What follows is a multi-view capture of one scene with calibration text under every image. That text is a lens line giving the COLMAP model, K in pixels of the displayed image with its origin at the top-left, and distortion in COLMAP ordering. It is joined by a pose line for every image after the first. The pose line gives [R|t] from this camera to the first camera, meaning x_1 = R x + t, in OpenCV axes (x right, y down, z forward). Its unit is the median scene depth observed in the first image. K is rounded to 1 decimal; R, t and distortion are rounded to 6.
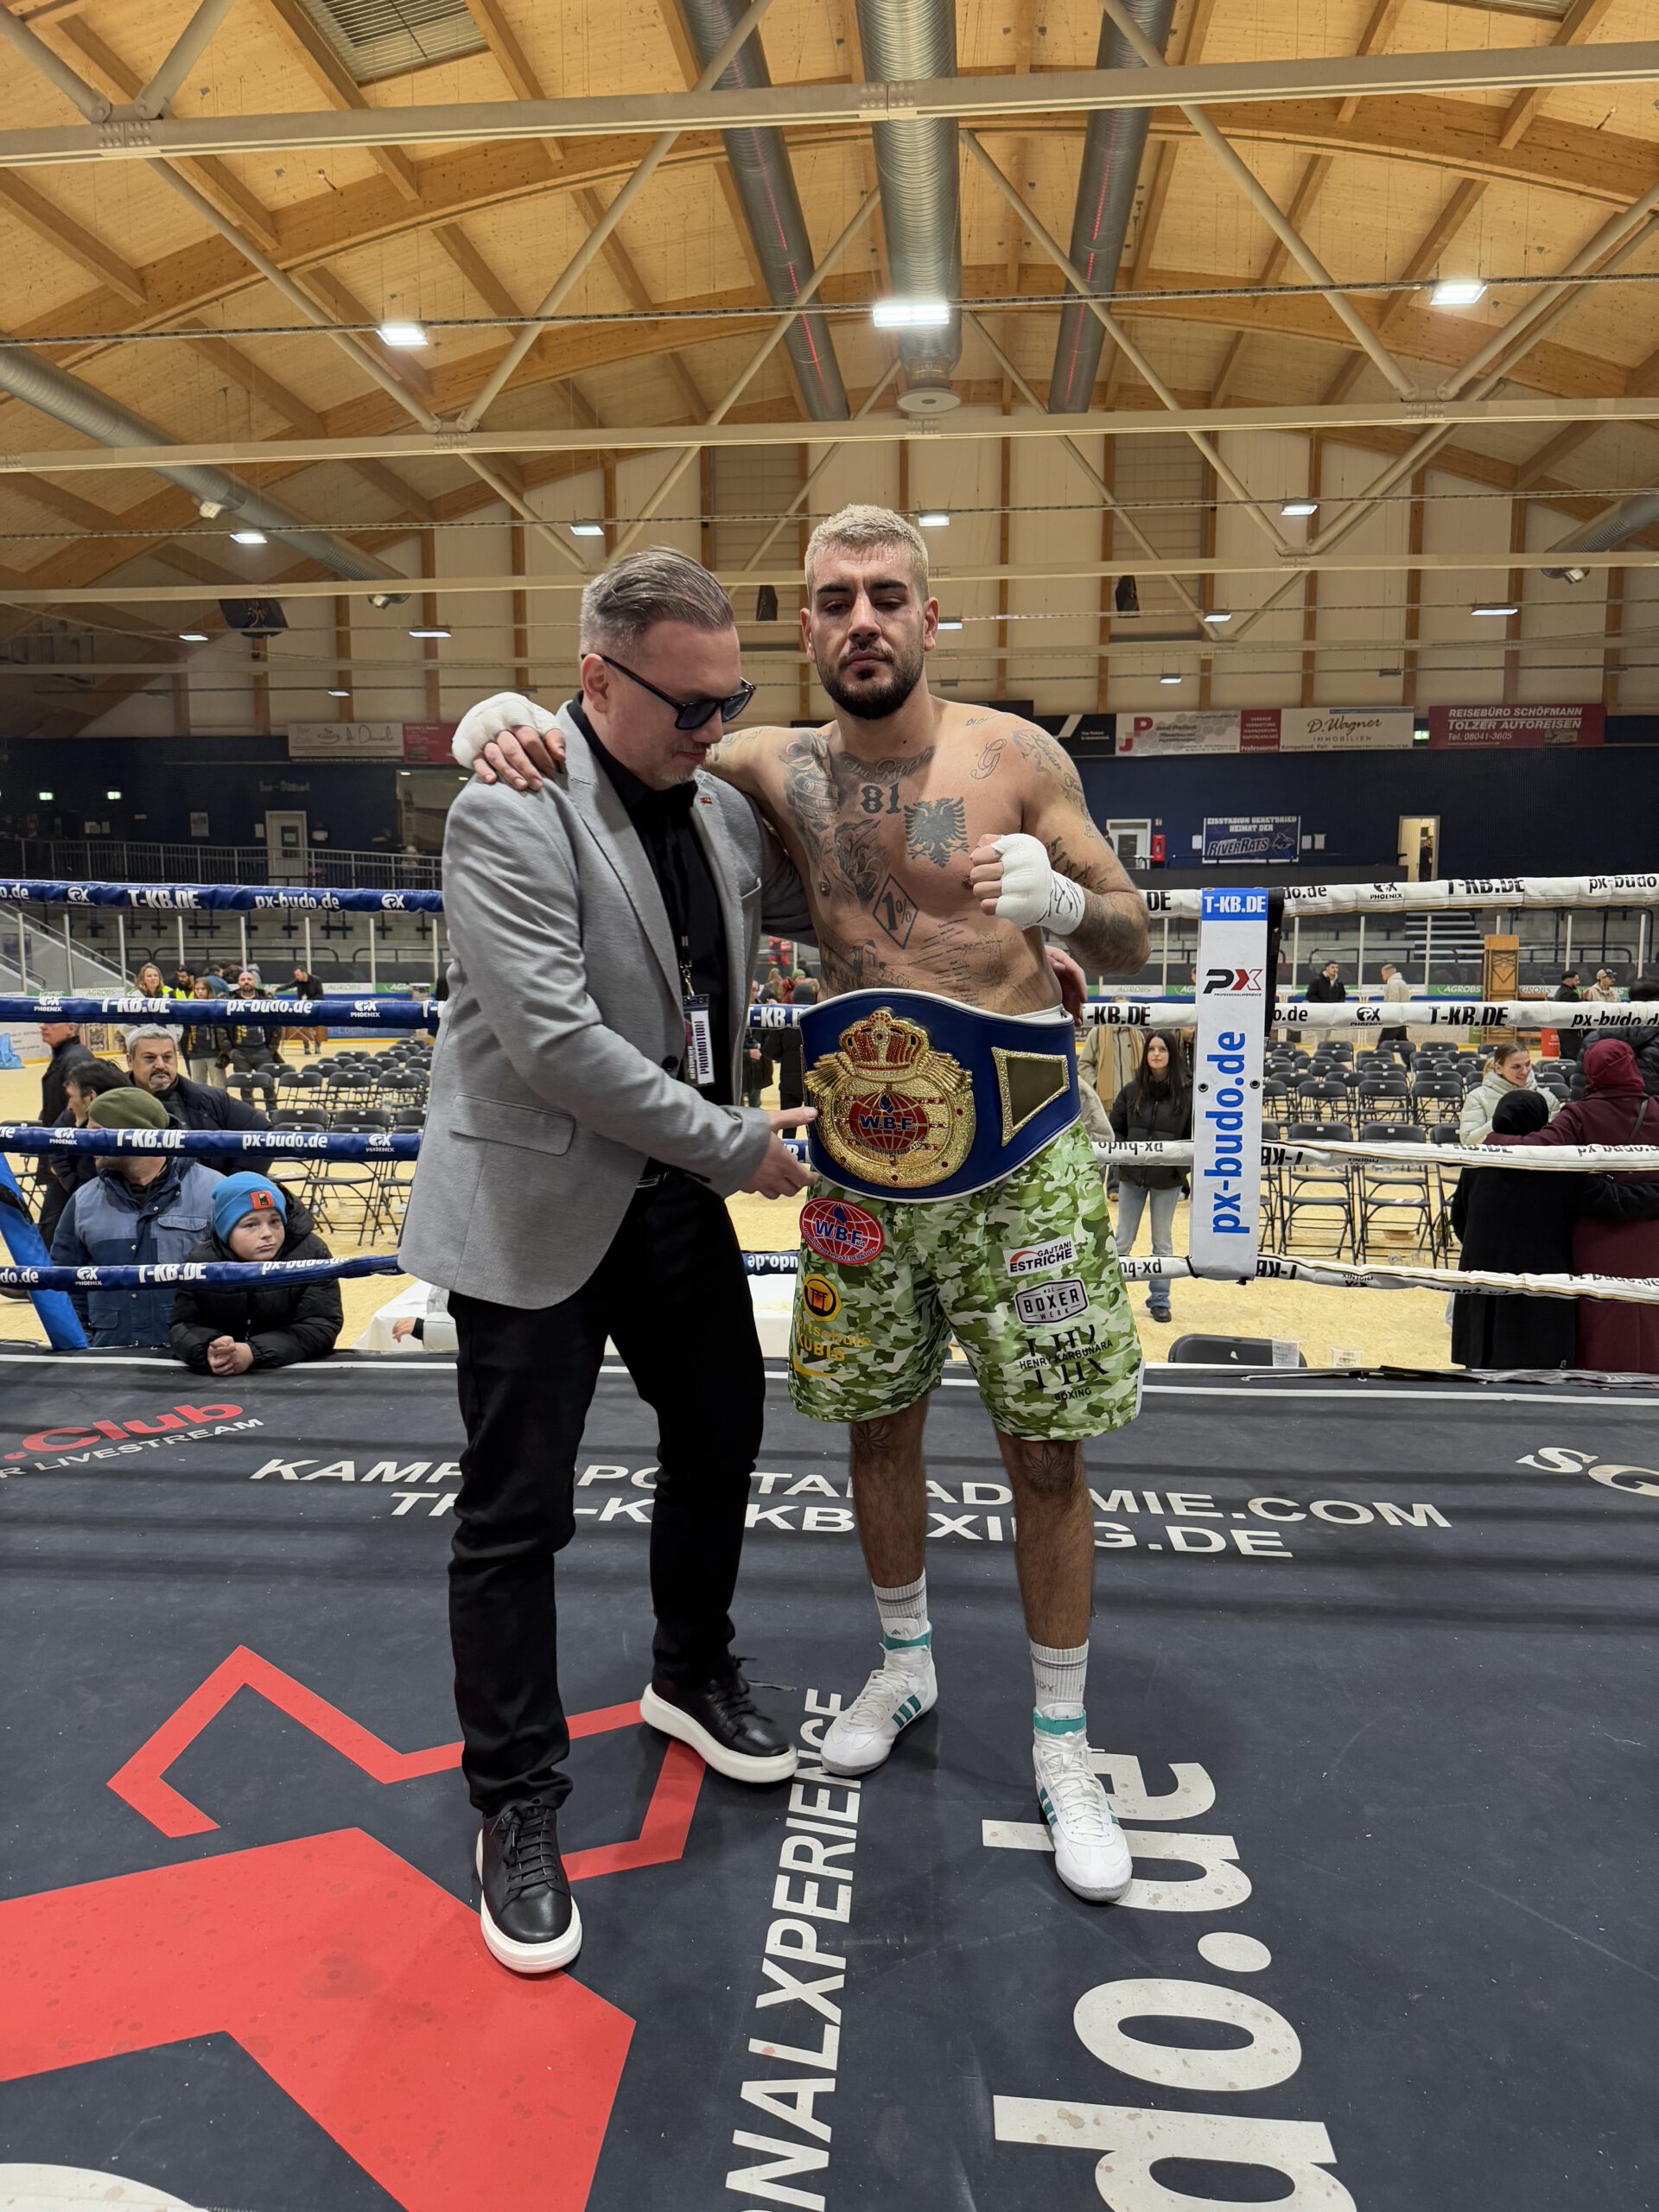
lens RADIAL K [[1555.6, 0, 830.1], [0, 1555.6, 1107.6], [0, 0, 1]] dist [-0.003239, 0.000011]
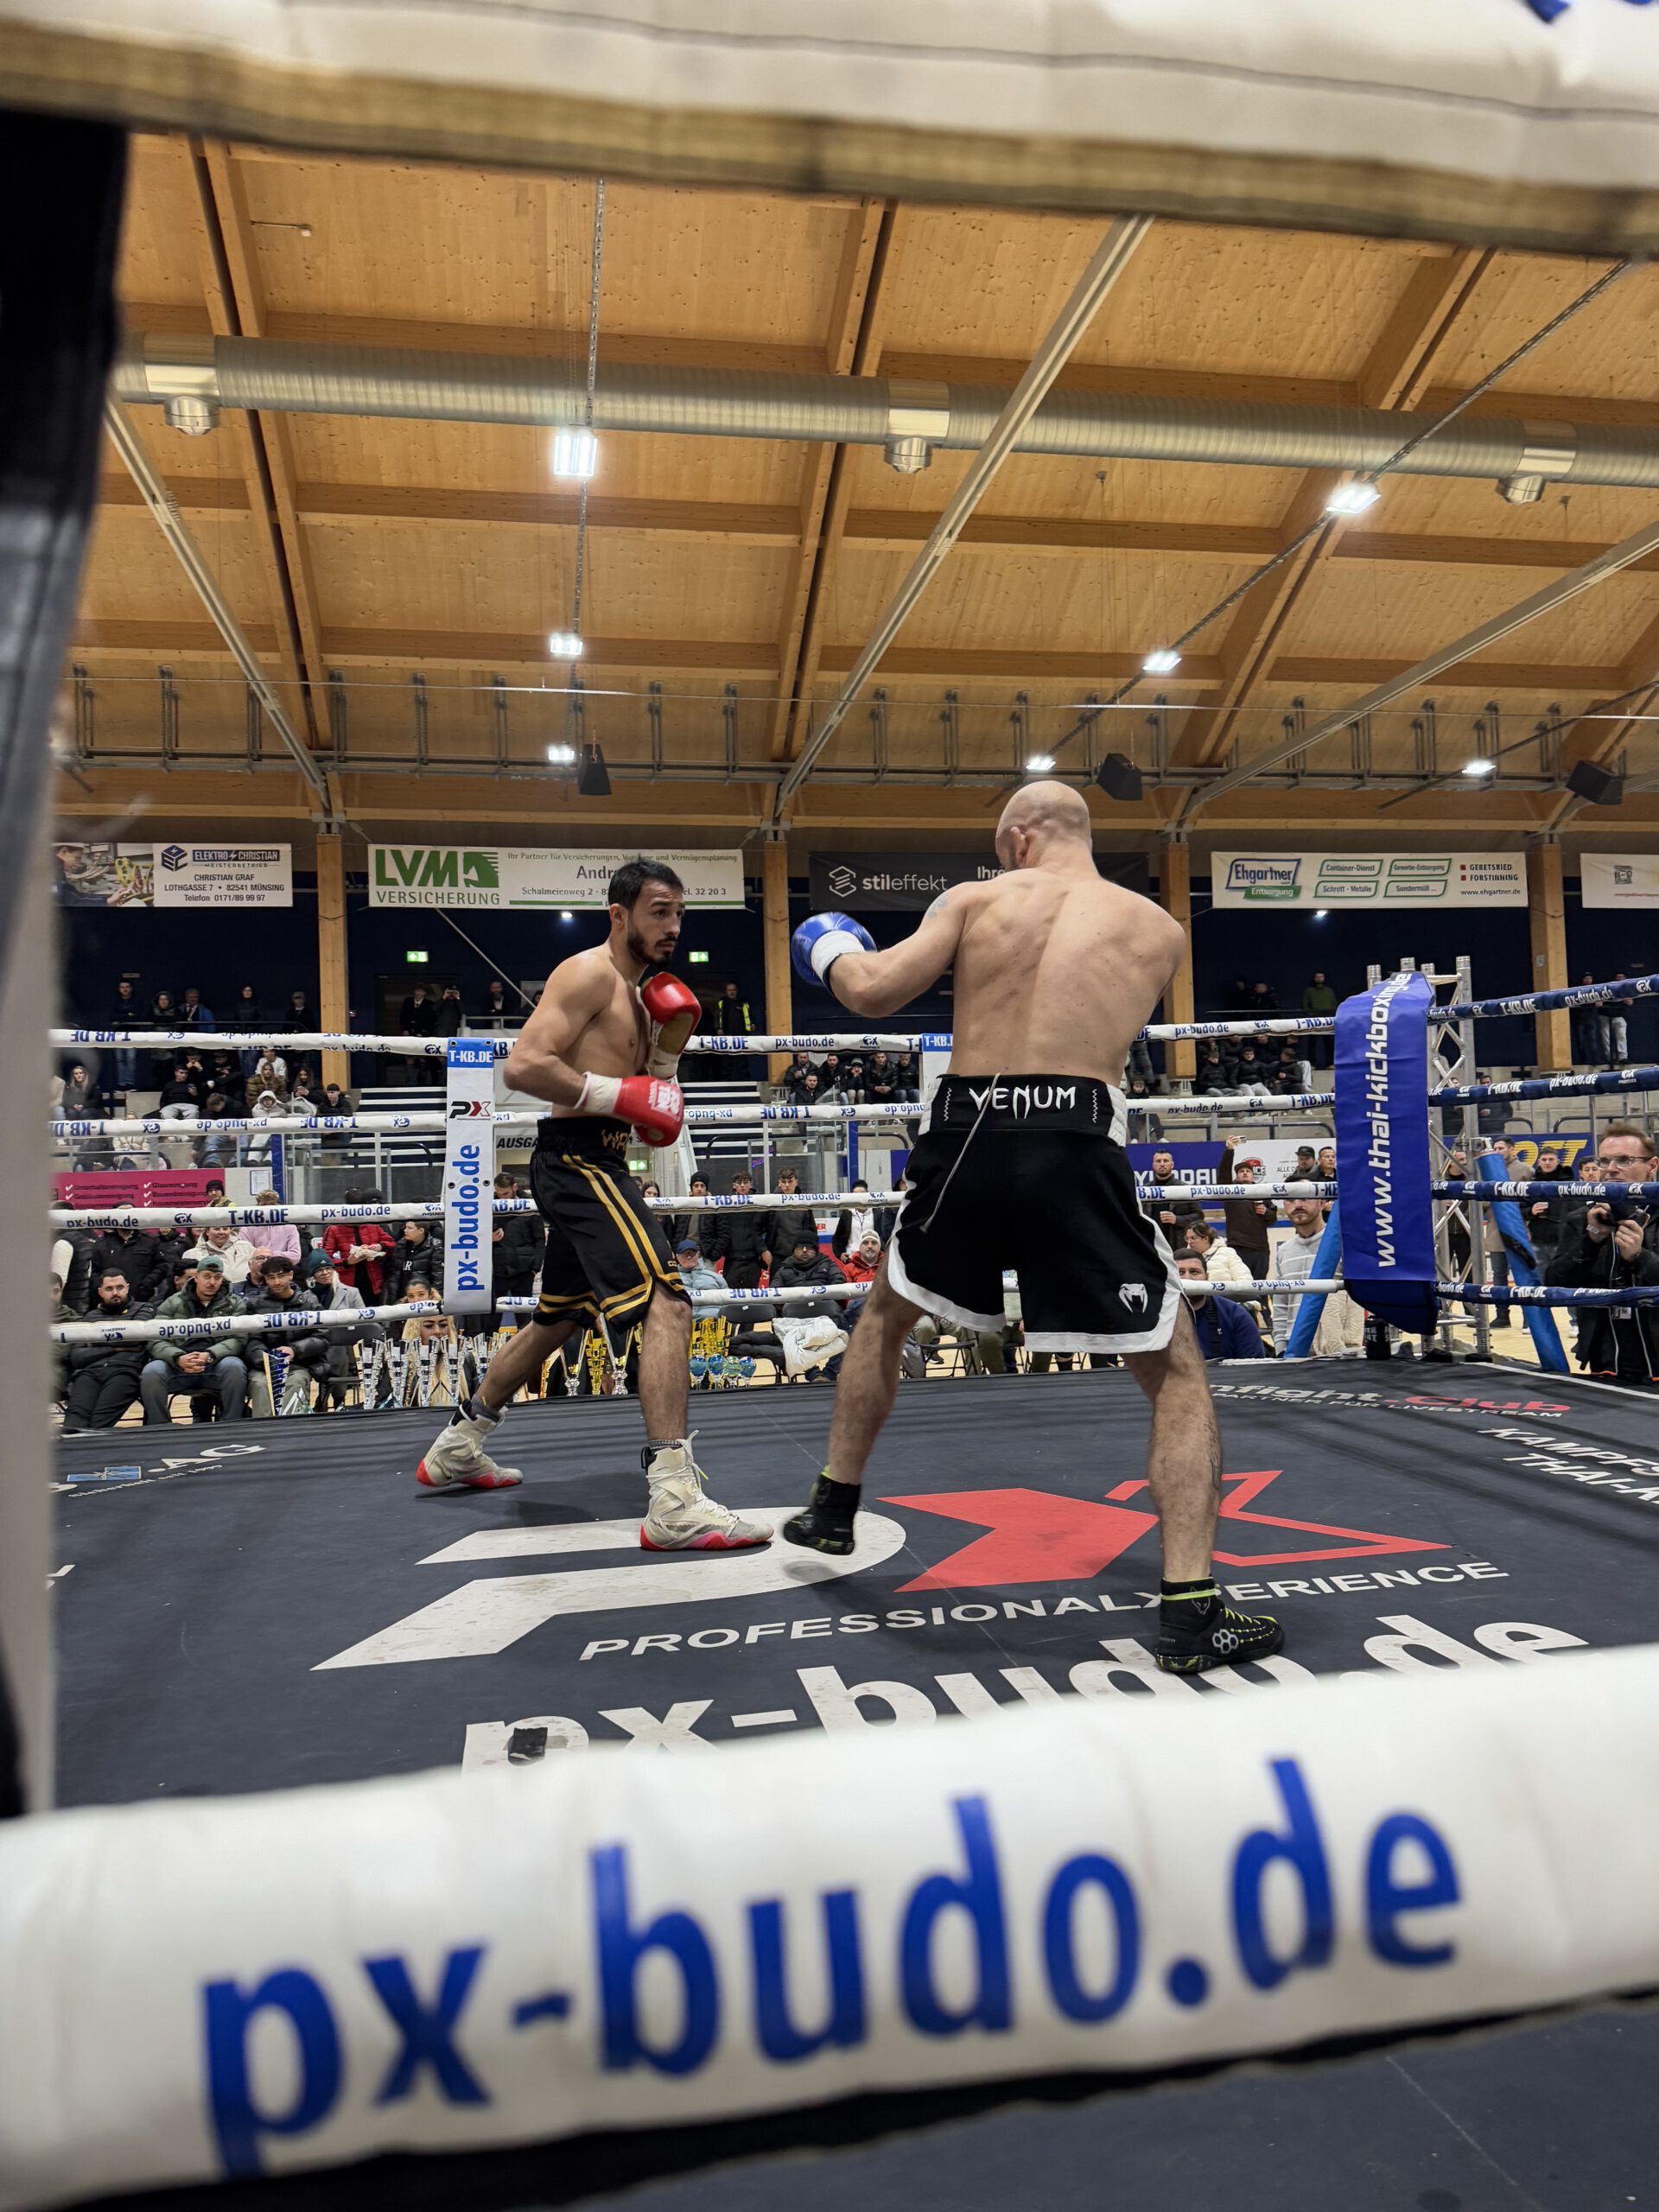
lens RADIAL K [[1555.6, 0, 834.2], [0, 1555.6, 1108.0], [0, 0, 1]] dist [-0.003239, 0.000011]
pose [[0.273877, -0.051550, -0.960382, 1.302833], [-0.075673, 0.994312, -0.074951, 0.181991], [0.958783, 0.093202, 0.268418, 0.167913]]
